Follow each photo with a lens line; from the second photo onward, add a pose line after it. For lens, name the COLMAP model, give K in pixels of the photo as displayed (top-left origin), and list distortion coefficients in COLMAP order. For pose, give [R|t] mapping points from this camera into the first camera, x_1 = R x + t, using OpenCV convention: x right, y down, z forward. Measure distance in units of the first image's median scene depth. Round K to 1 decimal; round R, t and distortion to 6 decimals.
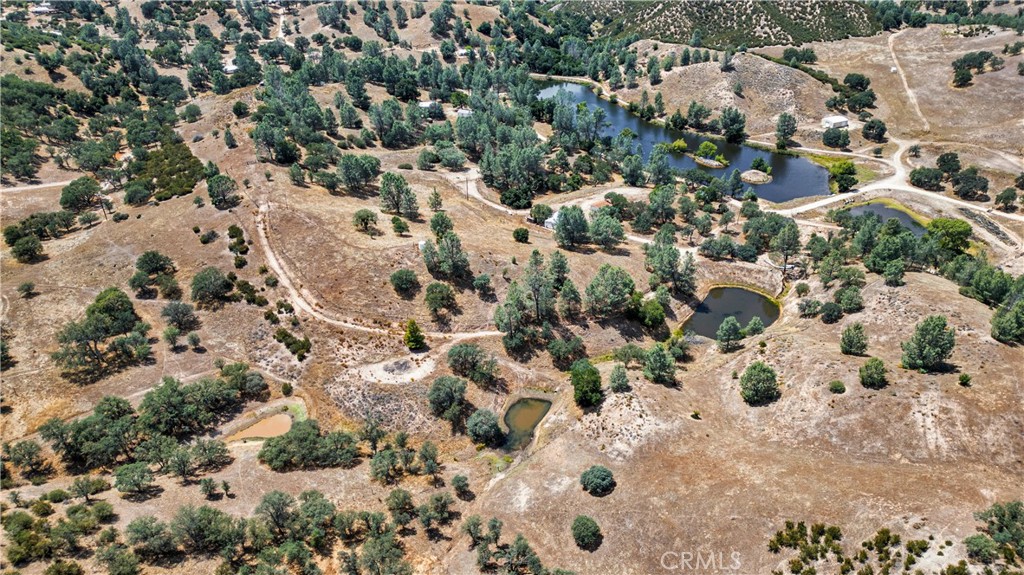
lens RADIAL K [[726.2, 0, 509.5], [0, 726.2, 290.5], [0, 0, 1]] dist [0.074318, -0.072390]
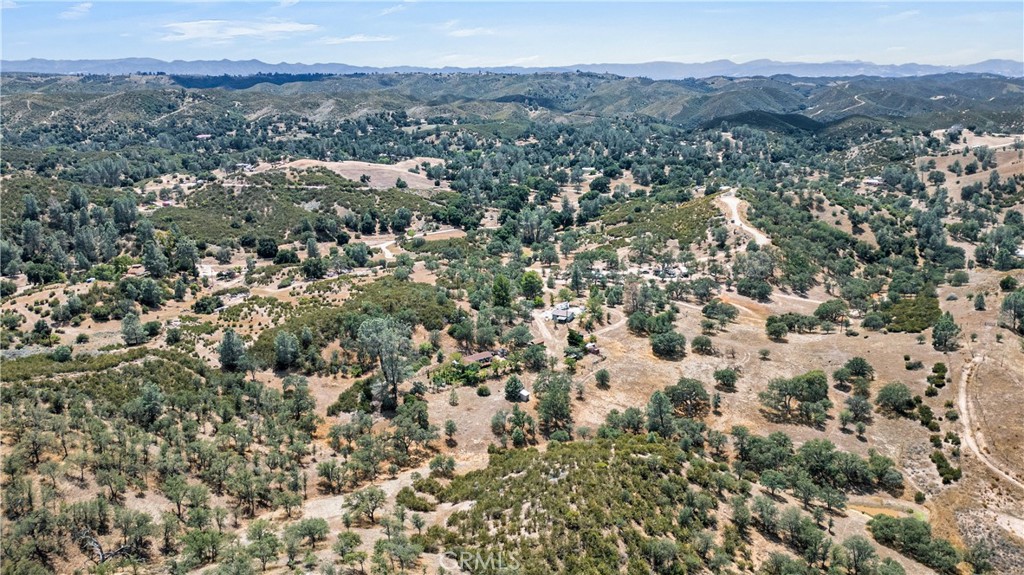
lens RADIAL K [[726.2, 0, 509.5], [0, 726.2, 290.5], [0, 0, 1]] dist [0.074318, -0.072390]
pose [[0.537410, 0.236610, -0.809448, 0.138113], [-0.415371, 0.909598, -0.009889, 0.086594], [0.733933, 0.341536, 0.587108, -0.152492]]
